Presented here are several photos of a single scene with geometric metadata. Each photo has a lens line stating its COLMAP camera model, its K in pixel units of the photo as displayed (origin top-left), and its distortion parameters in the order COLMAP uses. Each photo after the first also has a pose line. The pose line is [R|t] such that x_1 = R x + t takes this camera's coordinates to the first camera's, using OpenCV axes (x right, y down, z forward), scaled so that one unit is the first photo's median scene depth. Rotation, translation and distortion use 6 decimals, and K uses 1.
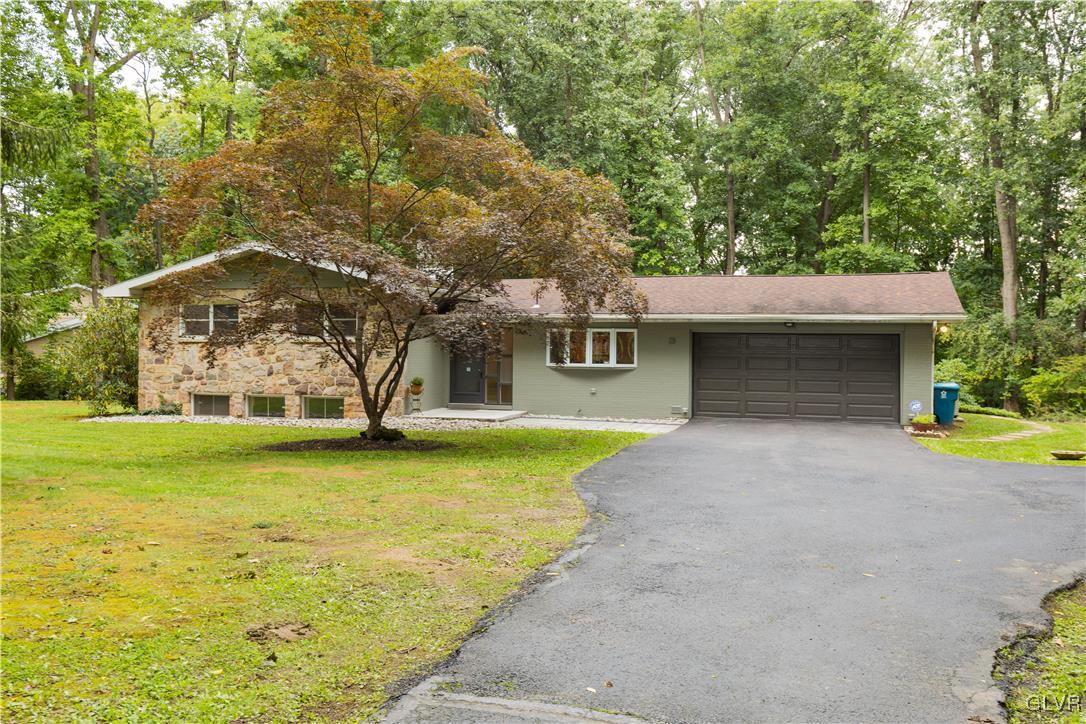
lens RADIAL K [[1009.2, 0, 541.9], [0, 1009.2, 362.1], [0, 0, 1]] dist [0.007670, 0.000000]
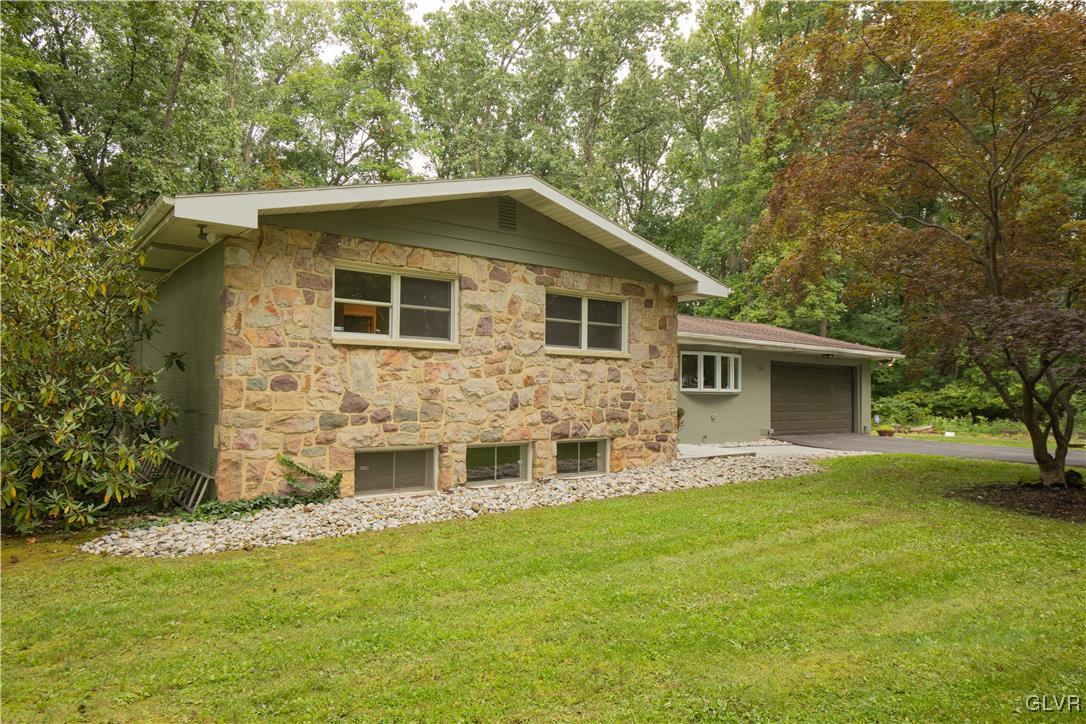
lens RADIAL K [[685.7, 0, 543.4], [0, 685.7, 363.4], [0, 0, 1]] dist [-0.005504, -0.000363]
pose [[0.553193, 0.028431, 0.832568, -0.587484], [-0.000016, 0.999418, -0.034118, 0.000208], [-0.833053, 0.018860, 0.552872, 0.757977]]
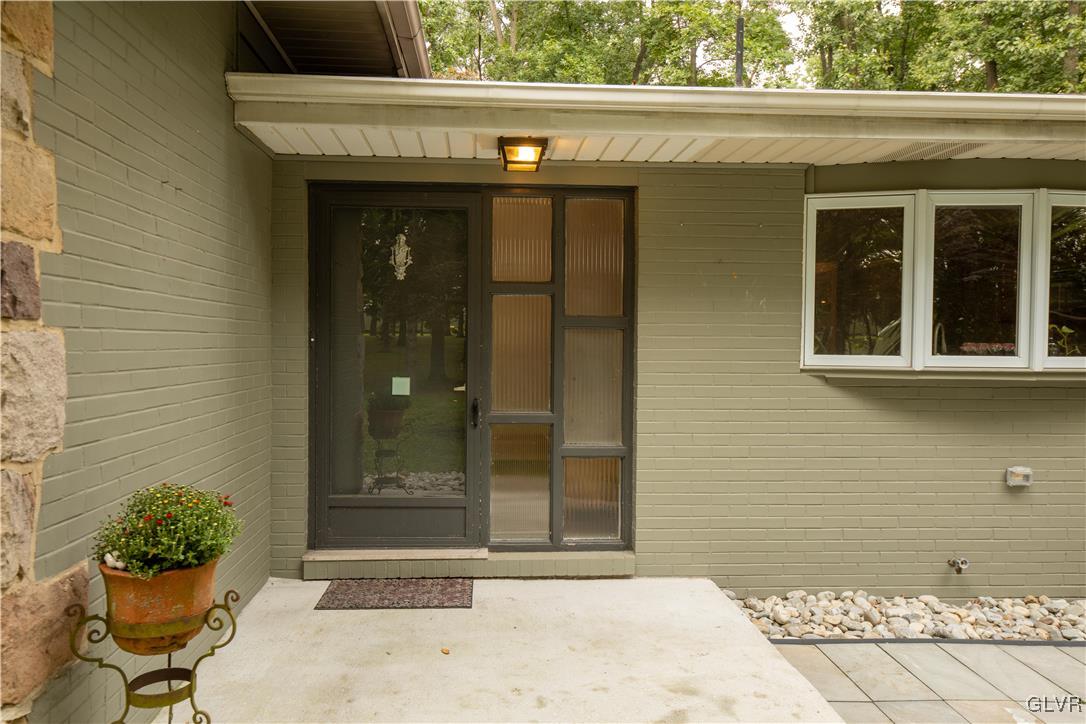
lens RADIAL K [[838.6, 0, 542.4], [0, 838.6, 361.5], [0, 0, 1]] dist [-0.001496, -0.000503]
pose [[0.935307, -0.012301, 0.353623, -0.110108], [0.004543, 0.999731, 0.022761, -0.001643], [-0.353808, -0.019682, 0.935111, 0.852516]]
